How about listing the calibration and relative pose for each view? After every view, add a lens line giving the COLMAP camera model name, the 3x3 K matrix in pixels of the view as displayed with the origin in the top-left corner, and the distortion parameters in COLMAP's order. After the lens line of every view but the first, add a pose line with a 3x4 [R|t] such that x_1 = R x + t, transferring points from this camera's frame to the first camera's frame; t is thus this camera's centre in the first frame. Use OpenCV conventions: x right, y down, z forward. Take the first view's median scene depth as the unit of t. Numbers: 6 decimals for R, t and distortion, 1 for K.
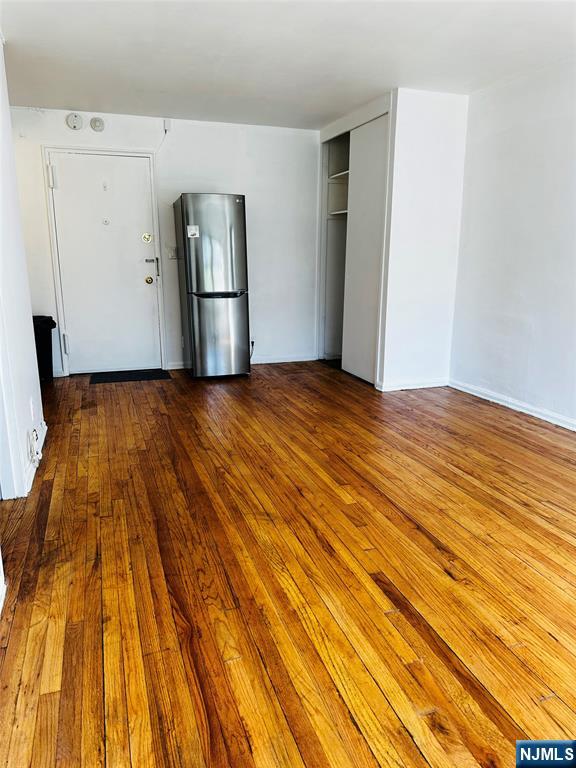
lens RADIAL K [[536.0, 0, 283.4], [0, 536.0, 382.7], [0, 0, 1]] dist [0.052196, -0.067243]
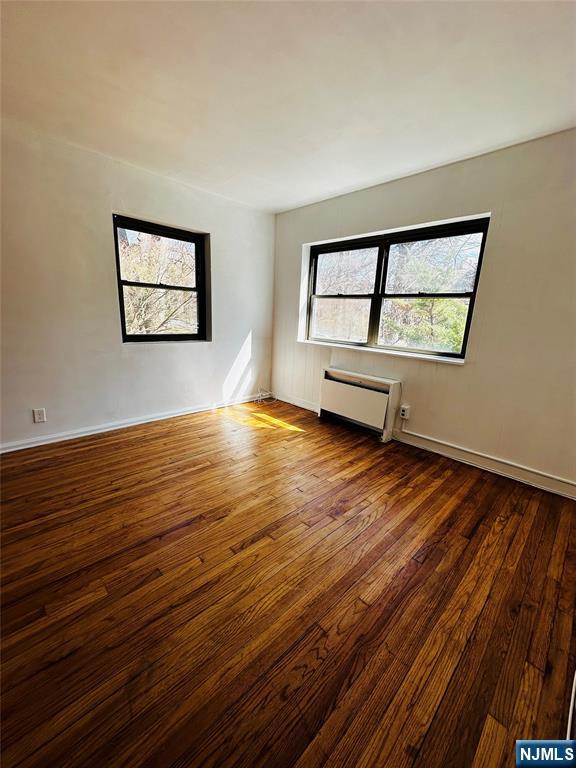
lens RADIAL K [[307.2, 0, 289.3], [0, 307.2, 381.1], [0, 0, 1]] dist [-0.000527, 0.000303]
pose [[-0.429642, -0.217923, 0.876309, -0.350246], [0.167972, 0.934218, 0.314678, -0.196215], [-0.887239, 0.282394, -0.364774, 0.762534]]
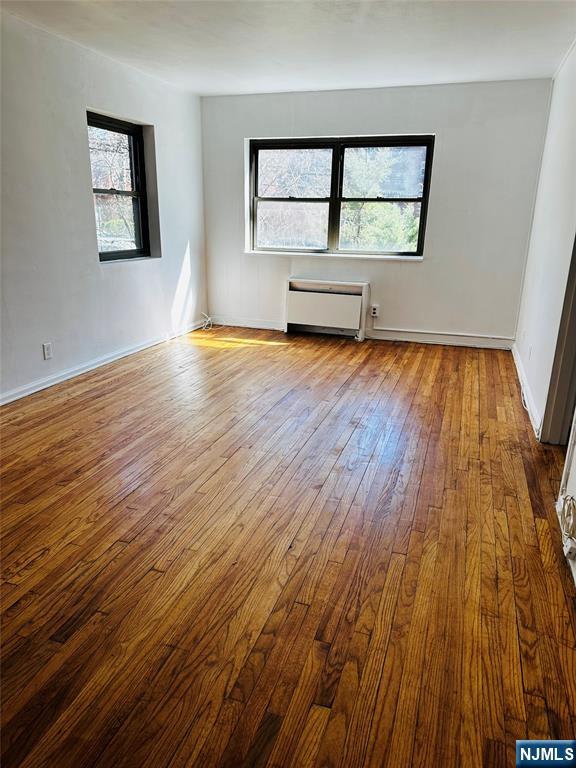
lens RADIAL K [[536.0, 0, 286.2], [0, 536.0, 388.5], [0, 0, 1]] dist [0.052196, -0.067243]
pose [[-0.791791, -0.202703, 0.576175, -0.583864], [0.125783, 0.868993, 0.478571, -0.459312], [-0.597700, 0.451402, -0.662564, 1.756306]]
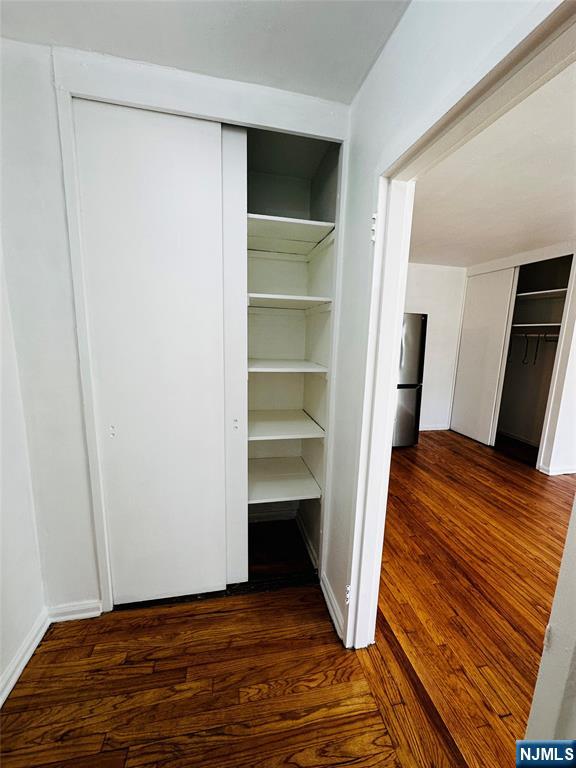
lens RADIAL K [[307.2, 0, 286.3], [0, 307.2, 376.5], [0, 0, 1]] dist [-0.000527, 0.000303]
pose [[0.991333, 0.043920, -0.123817, -0.564432], [-0.053905, 0.995457, -0.078478, -0.204624], [0.119808, 0.084472, 0.989197, 0.382727]]
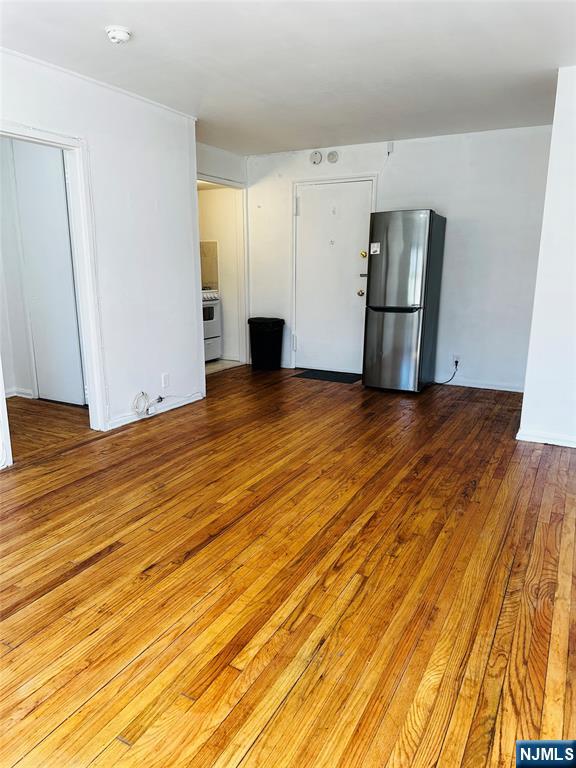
lens RADIAL K [[536.0, 0, 294.5], [0, 536.0, 390.8], [0, 0, 1]] dist [0.052196, -0.067243]
pose [[0.683550, 0.172810, -0.709152, 0.907768], [-0.172206, 0.982323, 0.073389, -0.100754], [0.709299, 0.071955, 0.701226, 0.297870]]
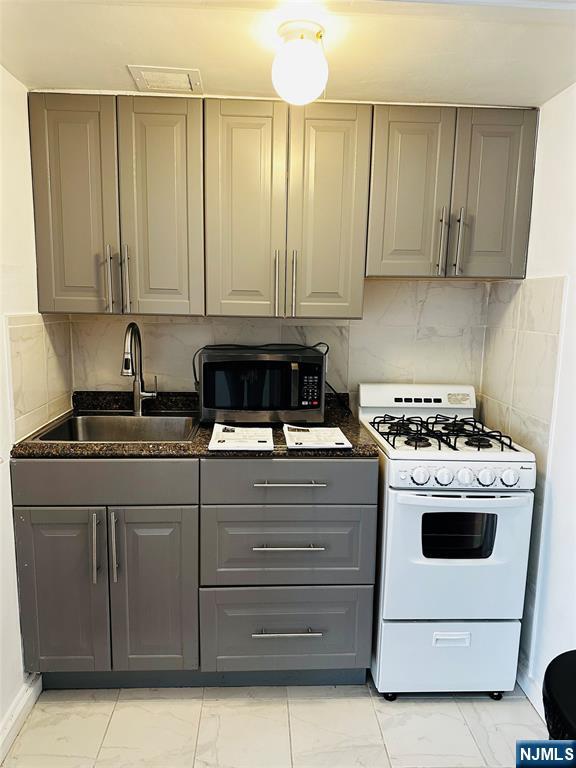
lens RADIAL K [[536.0, 0, 279.1], [0, 536.0, 385.3], [0, 0, 1]] dist [0.052196, -0.067243]
pose [[-0.285645, 0.144252, -0.947417, -0.435977], [-0.235311, 0.947784, 0.215254, -0.454586], [0.928997, 0.284424, -0.236786, 1.561552]]
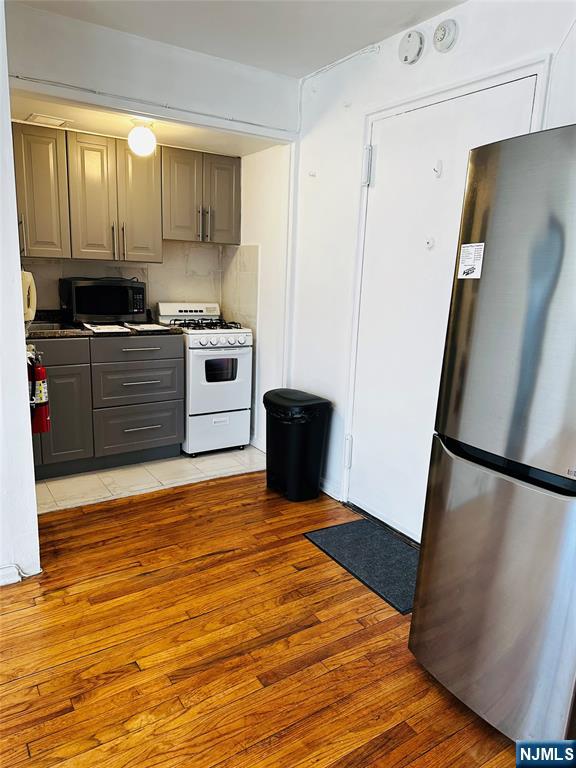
lens RADIAL K [[536.0, 0, 289.1], [0, 536.0, 387.2], [0, 0, 1]] dist [0.052196, -0.067243]
pose [[0.251633, 0.217856, -0.942984, 0.227209], [-0.259423, 0.953864, 0.151143, -0.400770], [0.932406, 0.206599, 0.296541, 1.429315]]
